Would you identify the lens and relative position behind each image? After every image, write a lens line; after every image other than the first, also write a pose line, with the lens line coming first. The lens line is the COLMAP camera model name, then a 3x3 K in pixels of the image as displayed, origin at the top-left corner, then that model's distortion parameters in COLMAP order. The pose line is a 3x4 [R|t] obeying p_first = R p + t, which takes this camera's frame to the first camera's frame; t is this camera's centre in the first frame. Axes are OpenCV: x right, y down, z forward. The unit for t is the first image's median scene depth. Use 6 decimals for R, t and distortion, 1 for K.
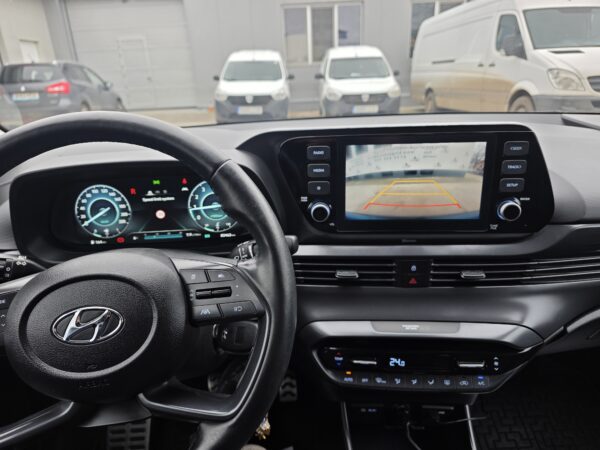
lens RADIAL K [[404.6, 0, 298.0], [0, 404.6, 232.8], [0, 0, 1]] dist [0.051287, -0.046802]
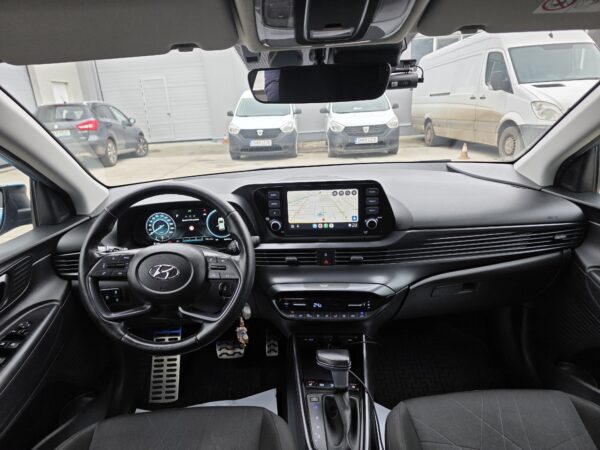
lens RADIAL K [[404.6, 0, 299.1], [0, 404.6, 225.6], [0, 0, 1]] dist [0.051287, -0.046802]
pose [[0.999495, -0.011579, -0.029604, 0.205881], [0.009223, 0.996869, -0.078531, 0.092529], [0.030420, 0.078219, 0.996472, -0.822815]]
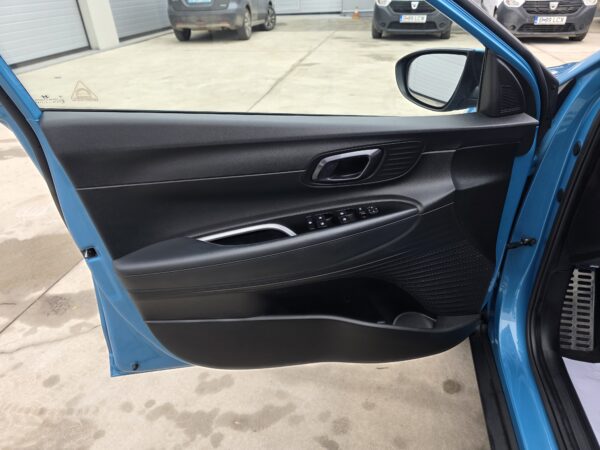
lens RADIAL K [[404.6, 0, 298.4], [0, 404.6, 215.5], [0, 0, 1]] dist [0.051287, -0.046802]
pose [[0.968158, 0.128934, -0.214584, -1.628211], [-0.091767, 0.980287, 0.174976, 0.065555], [0.232914, -0.149713, 0.960904, -0.509413]]
